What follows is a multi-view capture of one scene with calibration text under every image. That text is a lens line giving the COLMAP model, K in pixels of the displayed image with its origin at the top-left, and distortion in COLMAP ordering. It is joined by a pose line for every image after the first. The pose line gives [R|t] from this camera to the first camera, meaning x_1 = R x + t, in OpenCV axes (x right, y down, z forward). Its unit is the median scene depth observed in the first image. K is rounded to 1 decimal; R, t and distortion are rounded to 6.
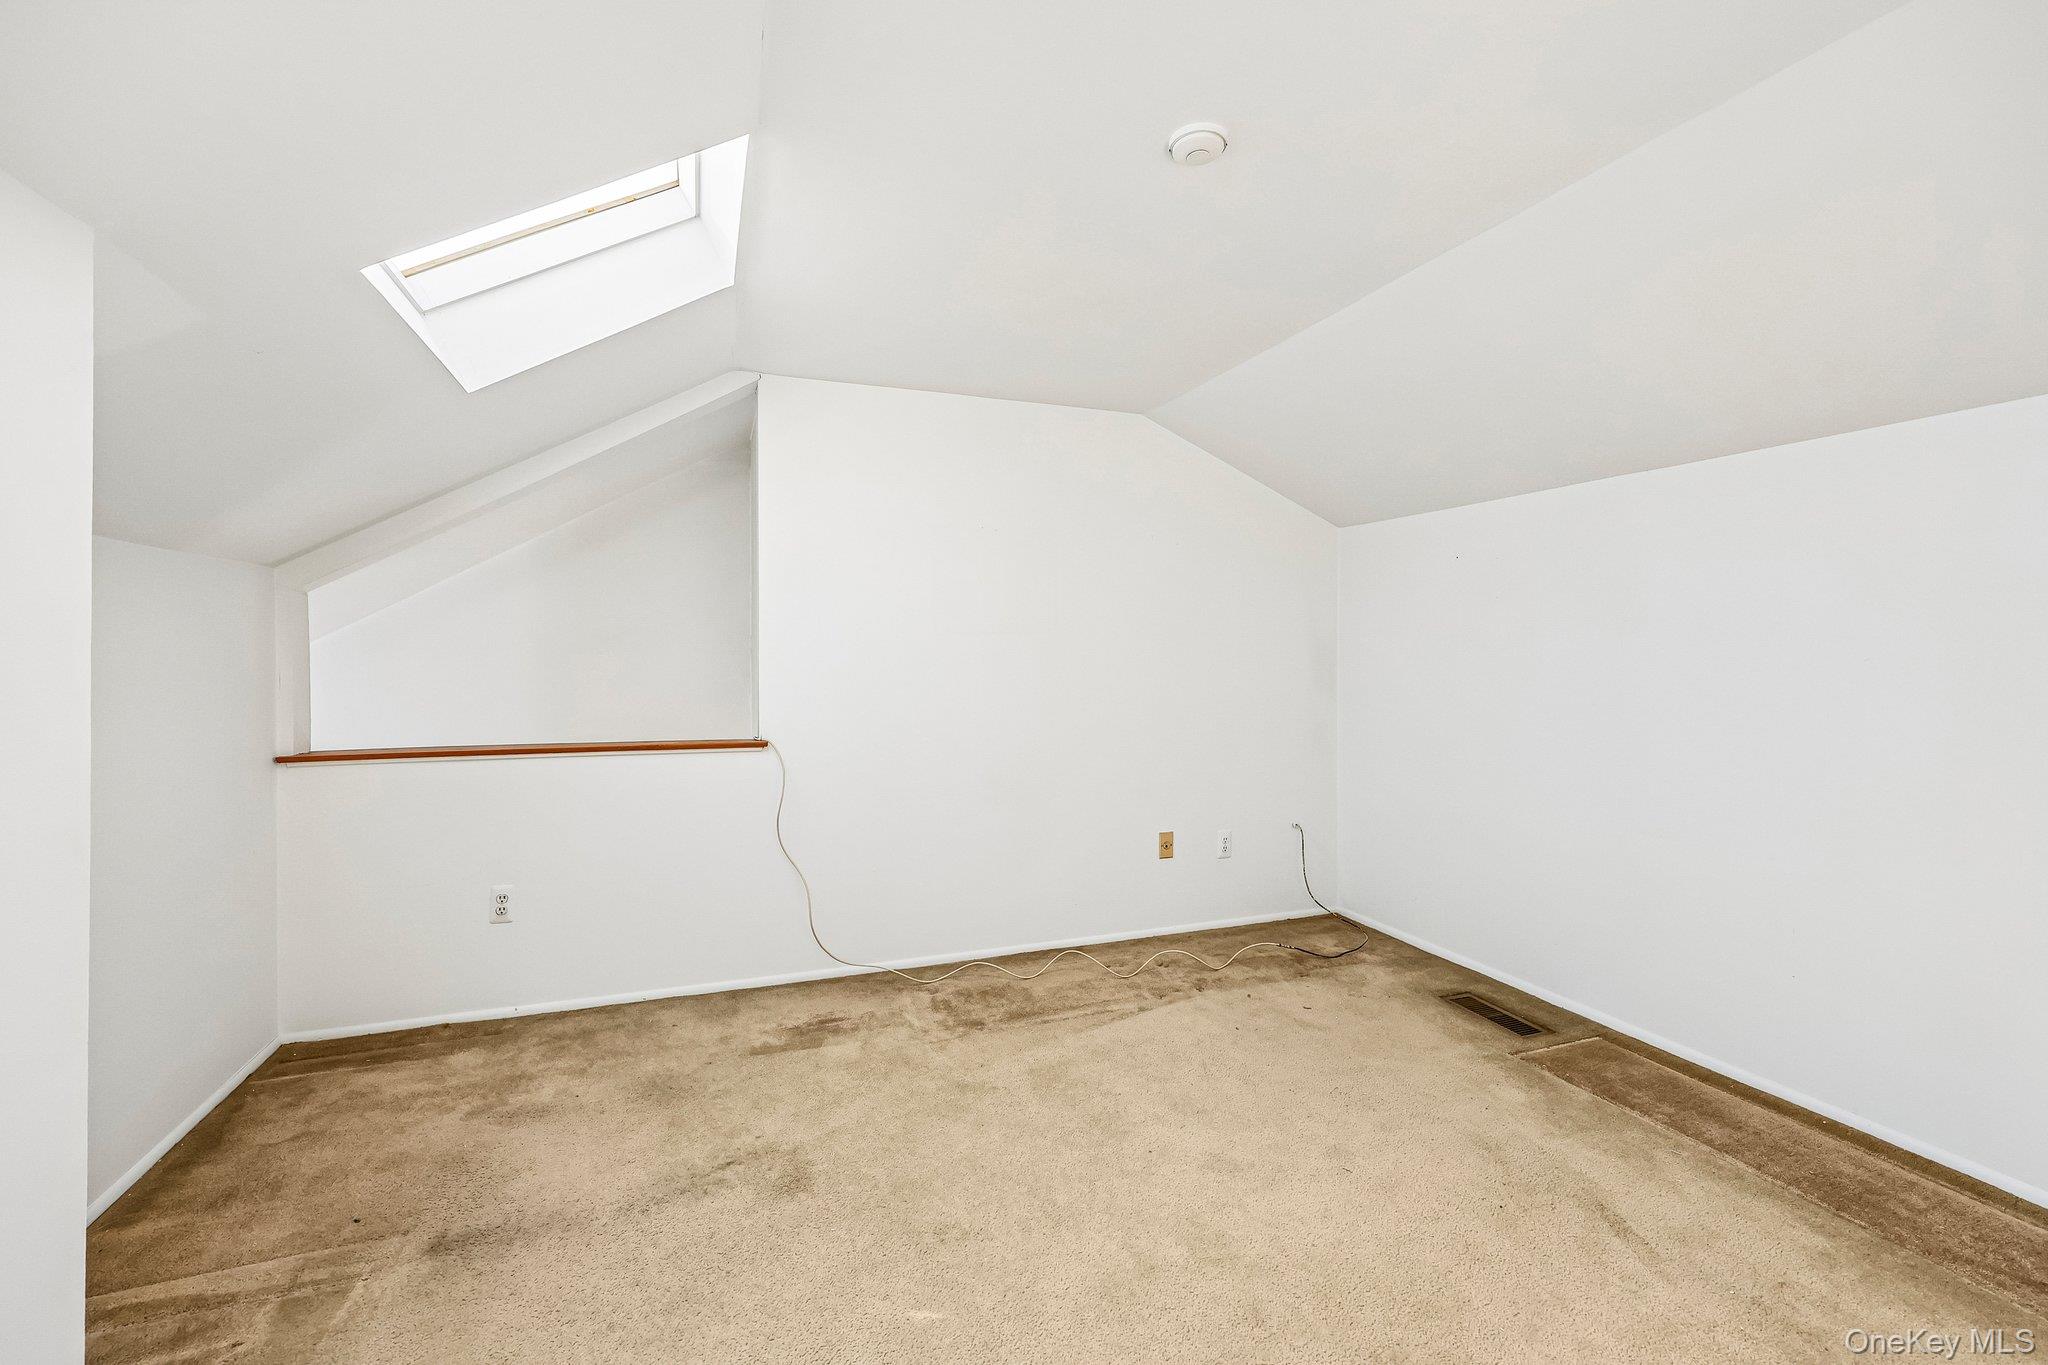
lens RADIAL K [[834.8, 0, 1010.8], [0, 834.8, 652.9], [0, 0, 1]] dist [-0.000136, 0.001318]
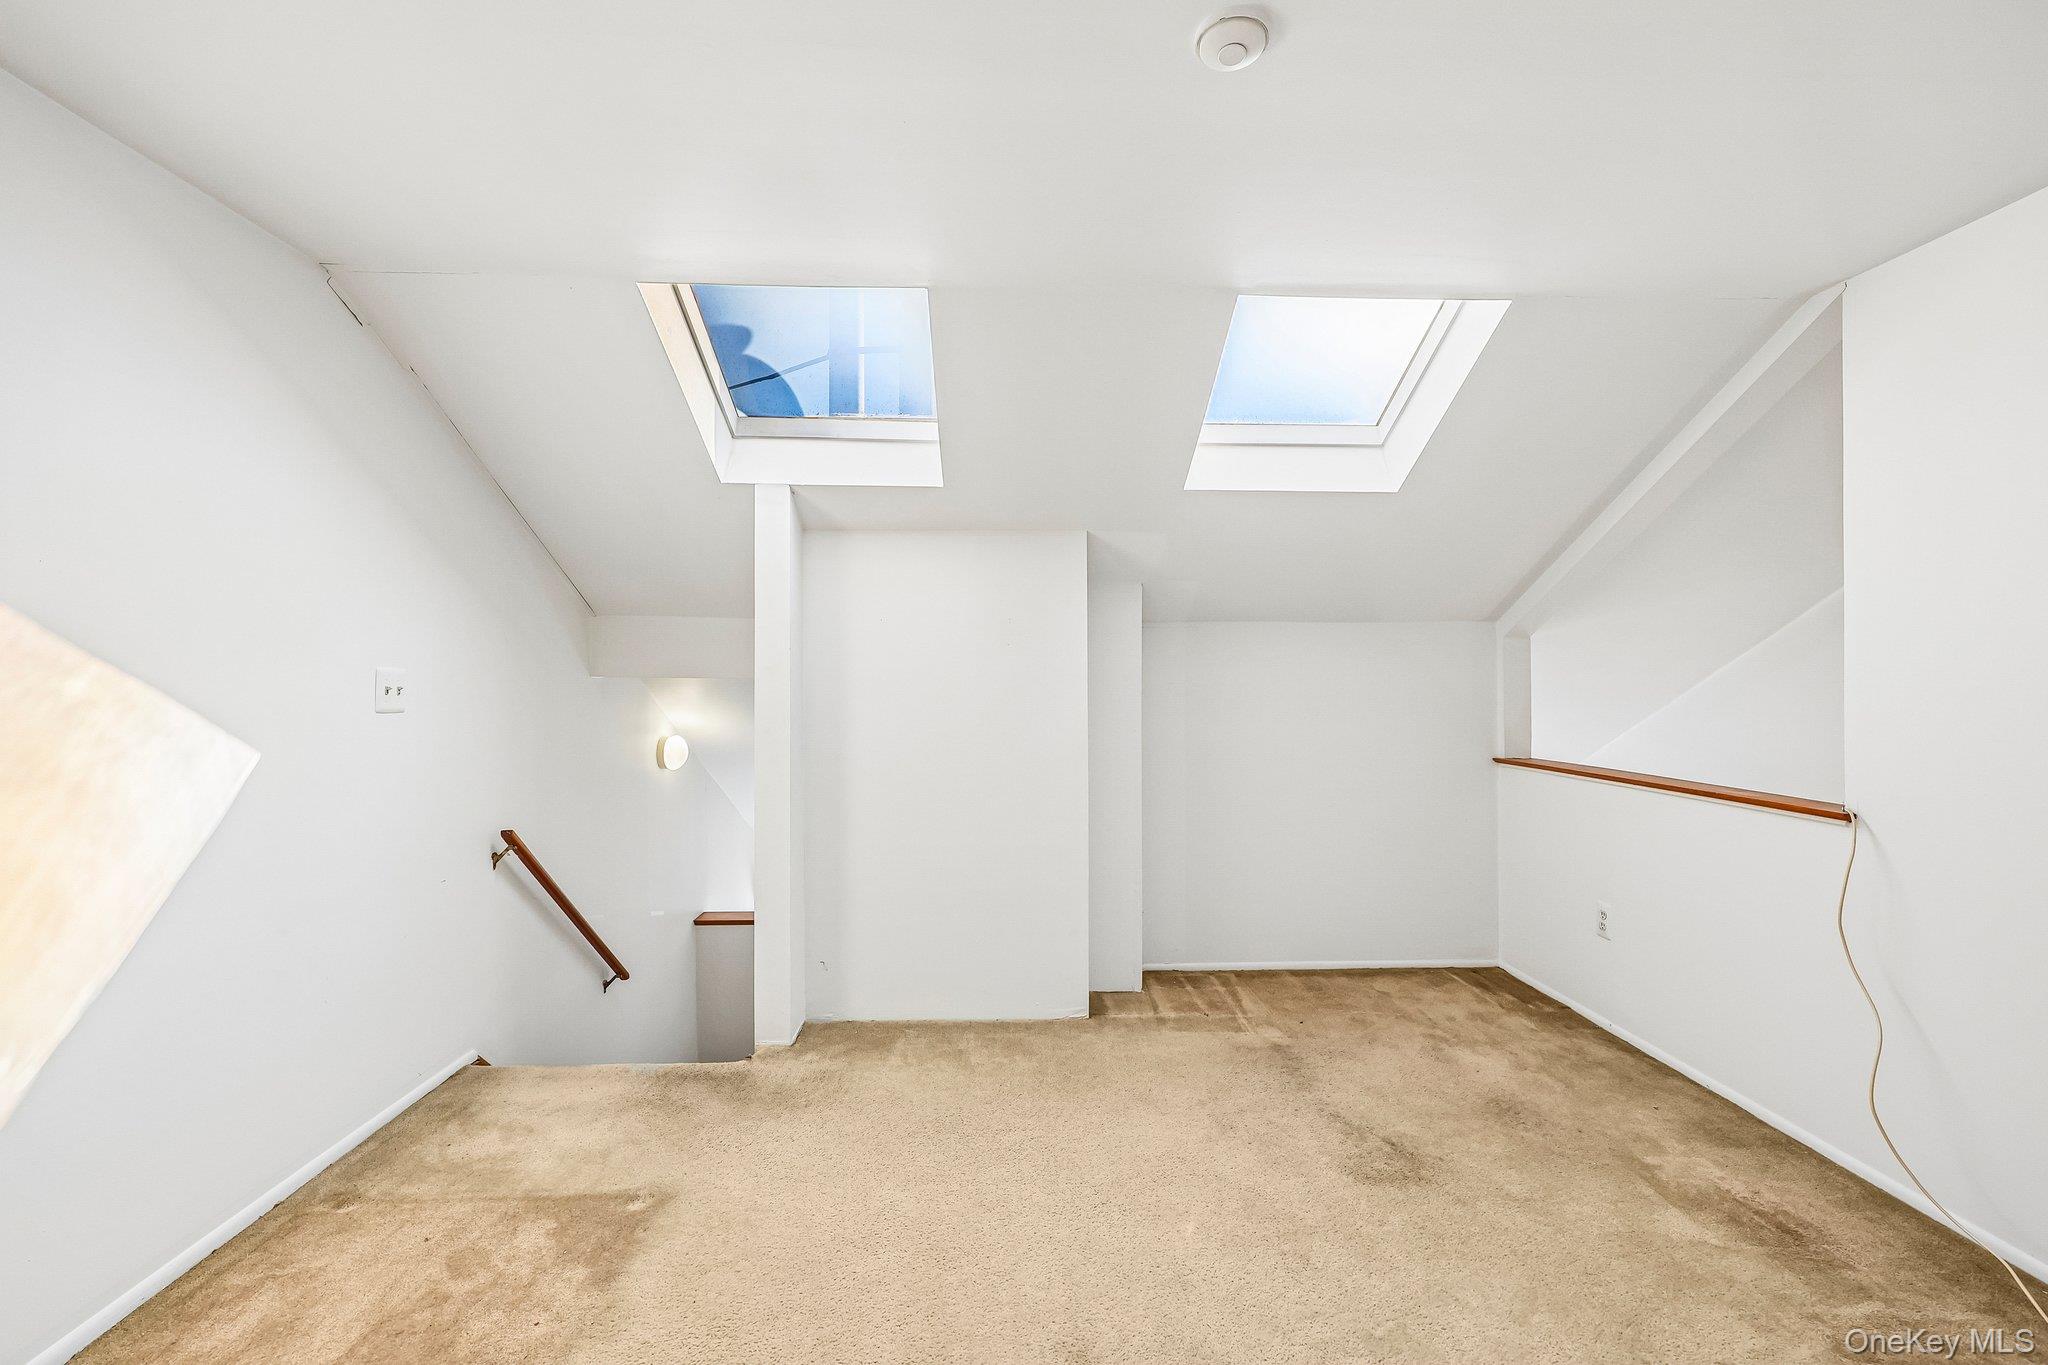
lens RADIAL K [[834.8, 0, 1035.9], [0, 834.8, 678.6], [0, 0, 1]] dist [-0.000136, 0.001318]
pose [[-0.292544, 0.001055, -0.956251, 0.622894], [0.006094, 0.999981, -0.000761, -0.010073], [0.956233, -0.006050, -0.292545, 0.625628]]
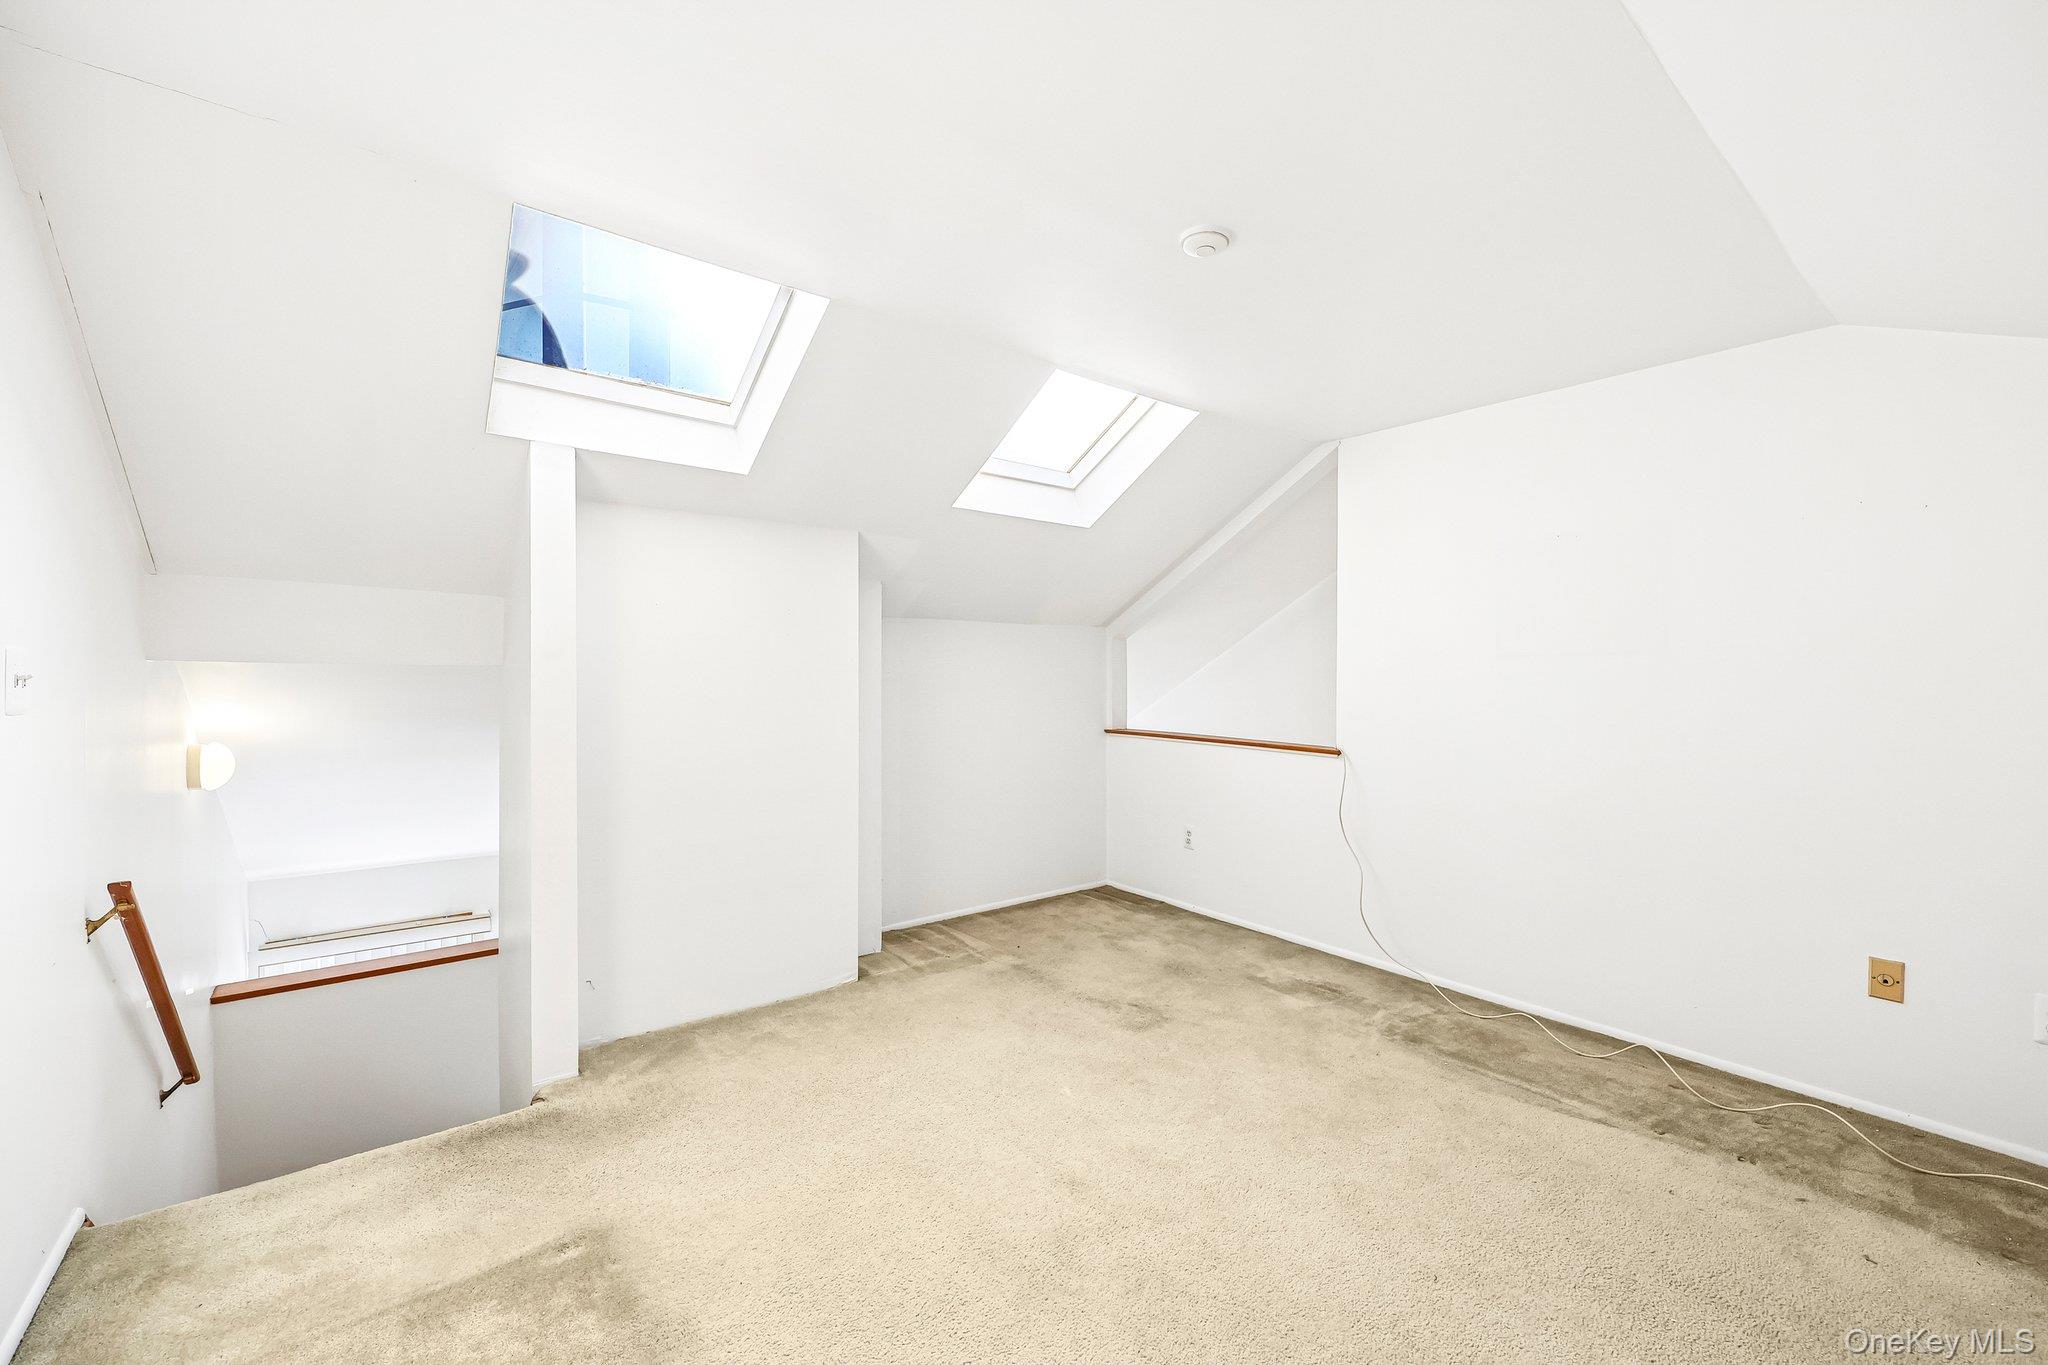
lens RADIAL K [[834.8, 0, 1044.7], [0, 834.8, 679.1], [0, 0, 1]] dist [-0.000136, 0.001318]
pose [[0.338587, 0.014132, -0.940829, 0.757418], [-0.002366, 0.999897, 0.014168, -0.012702], [0.940932, -0.002571, 0.338585, 0.226186]]
